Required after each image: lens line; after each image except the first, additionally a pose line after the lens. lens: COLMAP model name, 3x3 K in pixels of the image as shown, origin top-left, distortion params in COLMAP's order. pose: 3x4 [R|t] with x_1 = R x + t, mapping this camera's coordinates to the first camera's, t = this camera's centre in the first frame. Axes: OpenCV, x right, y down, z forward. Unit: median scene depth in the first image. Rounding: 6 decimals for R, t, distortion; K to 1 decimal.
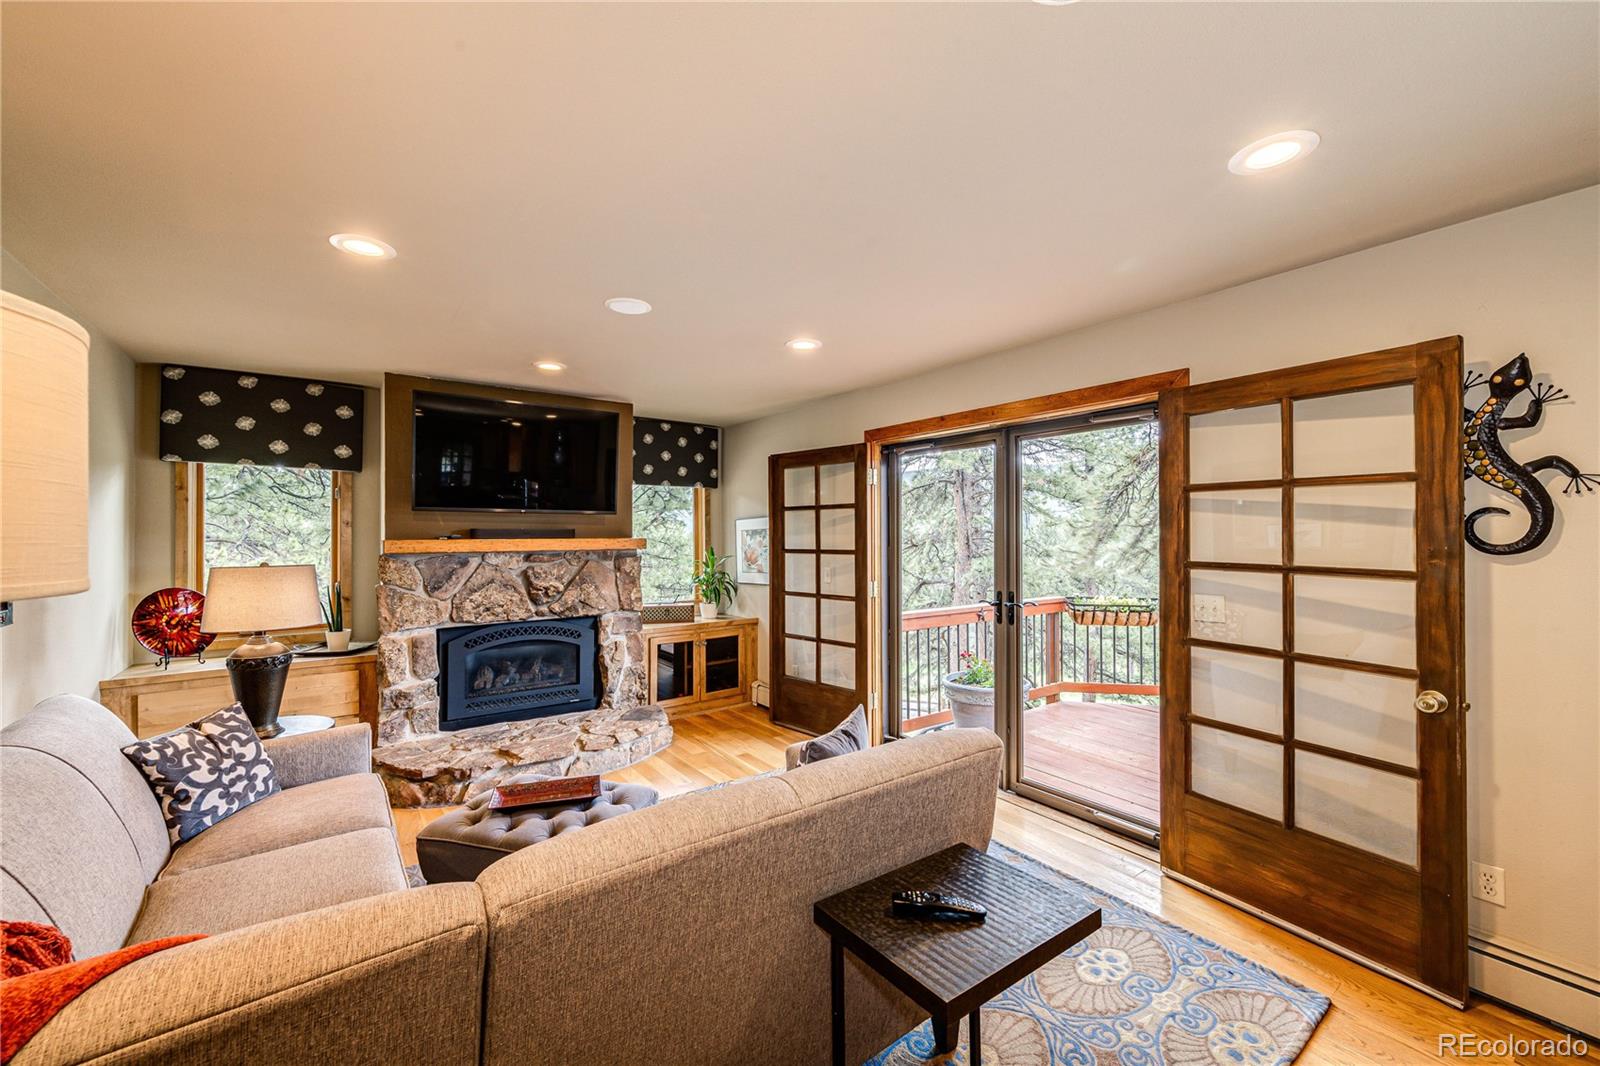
lens RADIAL K [[638.6, 0, 799.6], [0, 638.6, 528.5], [0, 0, 1]] dist [-0.002865, -0.000209]
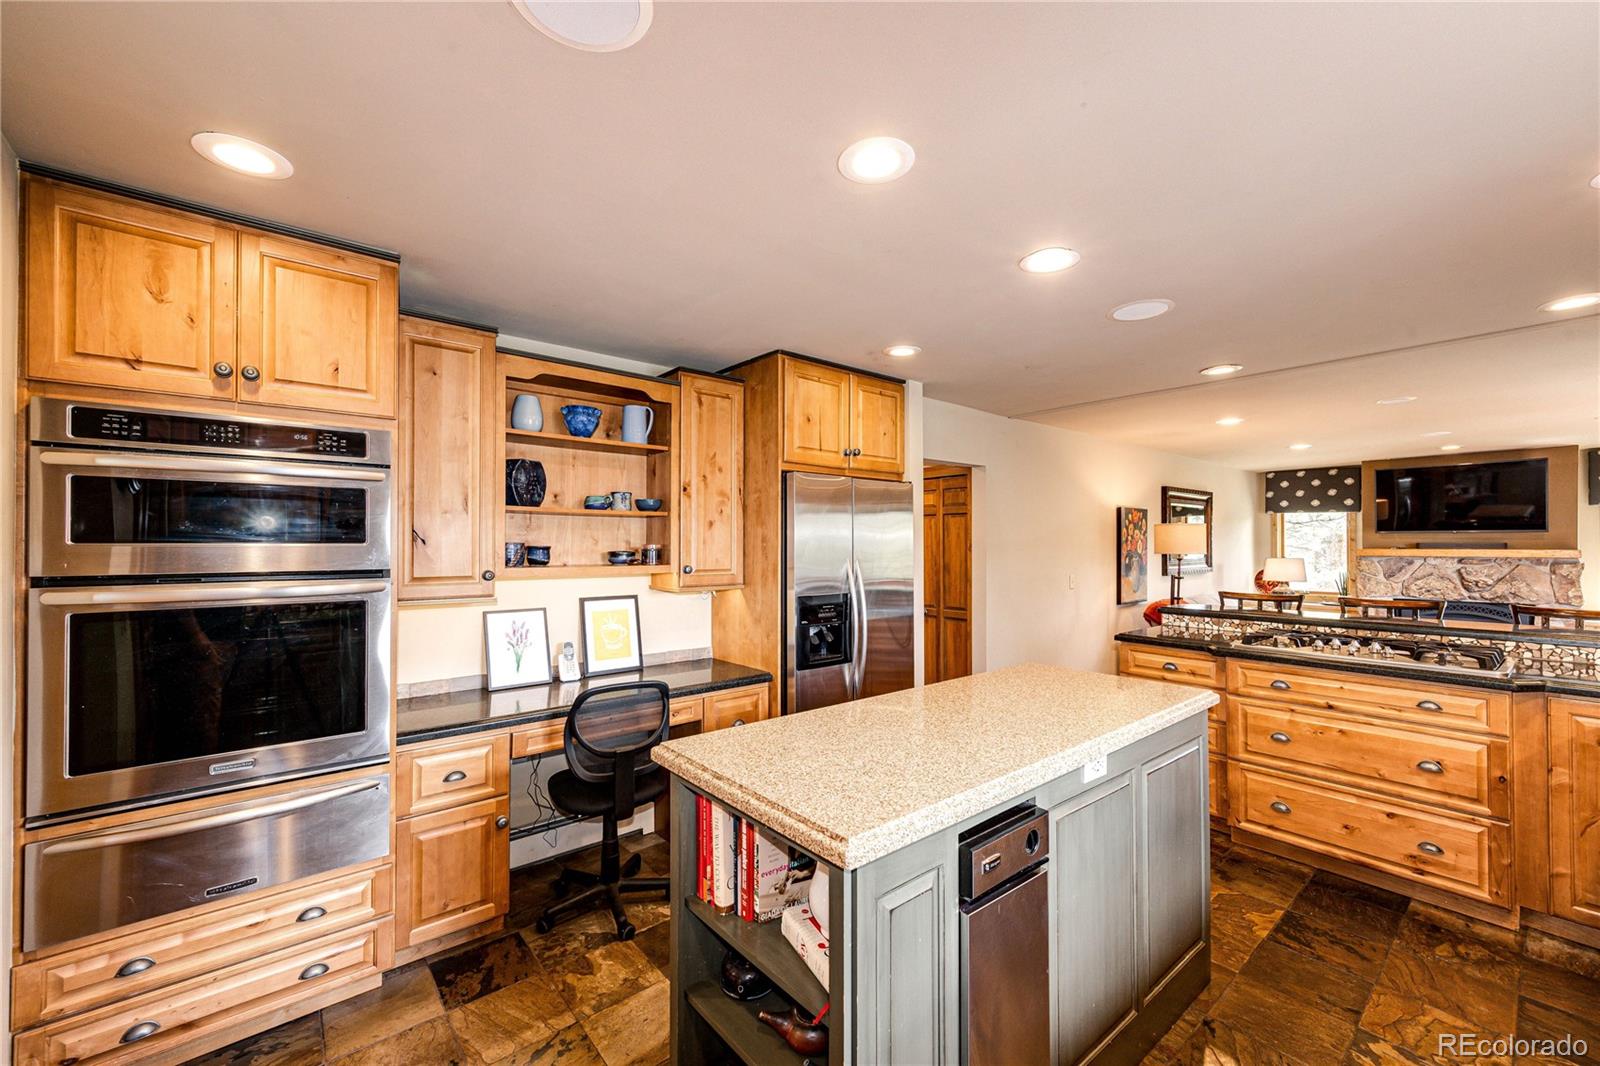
lens RADIAL K [[638.6, 0, 798.3], [0, 638.6, 539.0], [0, 0, 1]] dist [-0.002865, -0.000209]
pose [[0.059319, -0.007512, -0.998211, 1.092394], [0.006752, 0.999952, -0.007124, -0.009084], [0.998216, -0.006317, 0.059367, -0.755661]]
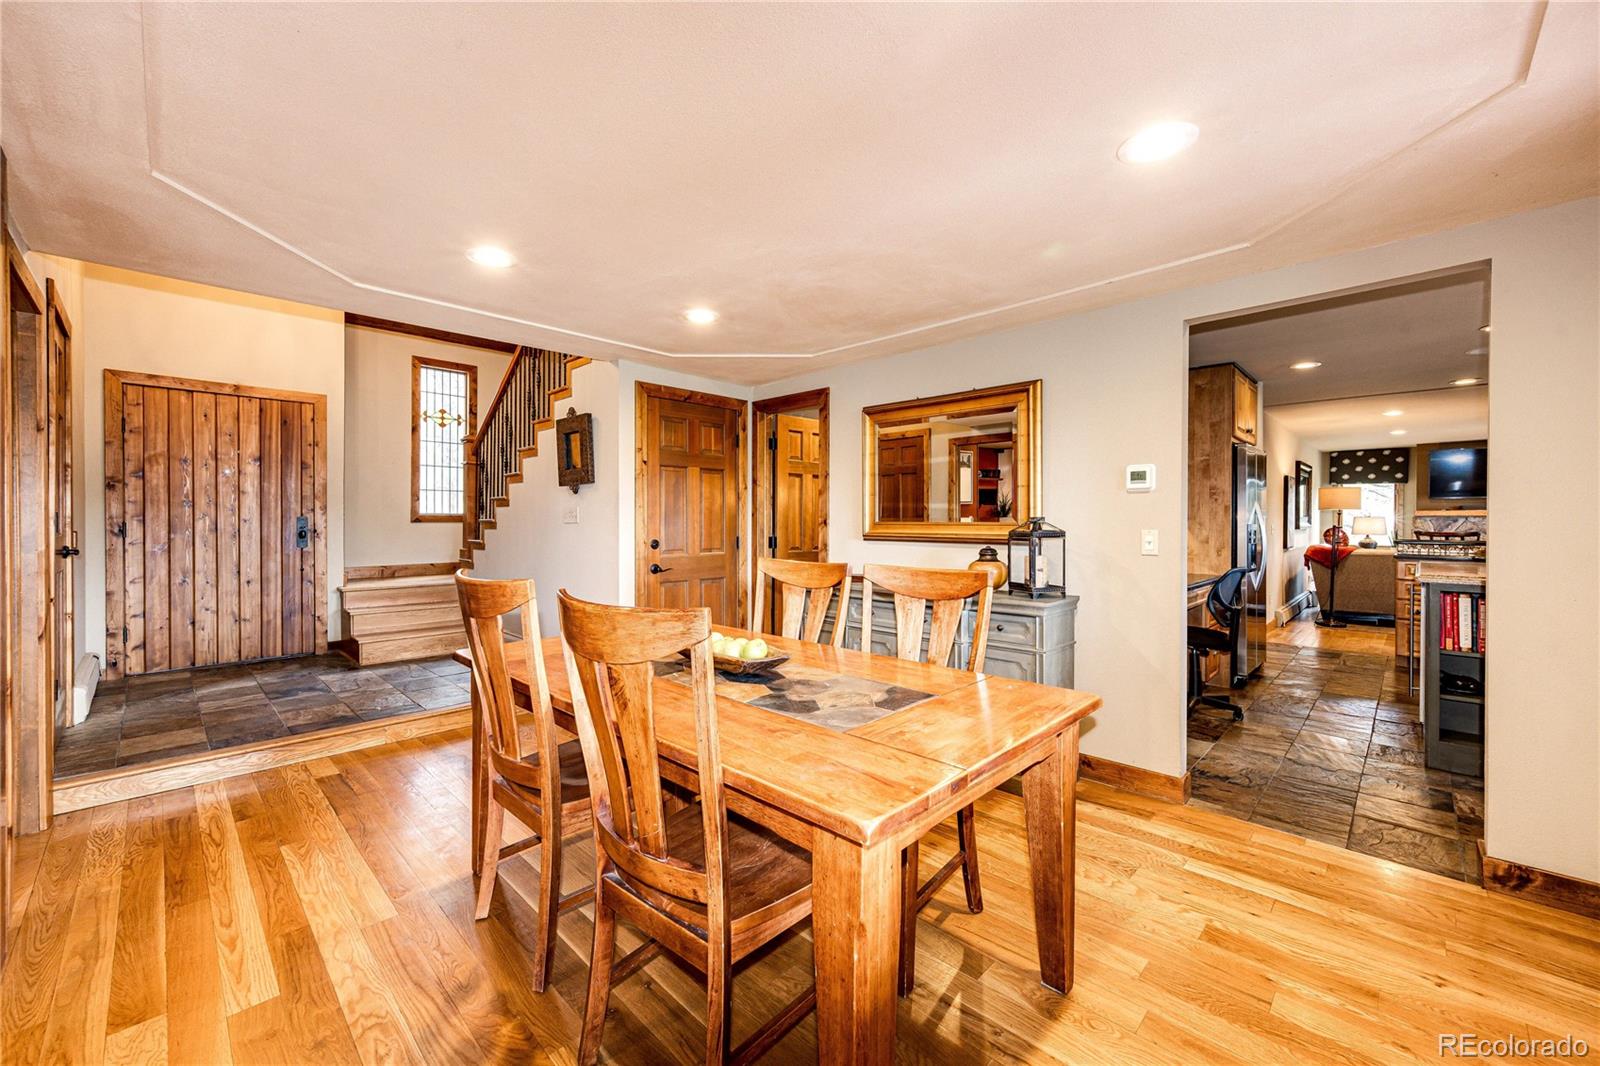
lens RADIAL K [[638.6, 0, 800.5], [0, 638.6, 525.5], [0, 0, 1]] dist [-0.002865, -0.000209]
pose [[0.159815, 0.005350, -0.987133, 1.359177], [0.004395, 0.999972, 0.006131, 0.046719], [0.987137, -0.005318, 0.159787, -1.695576]]
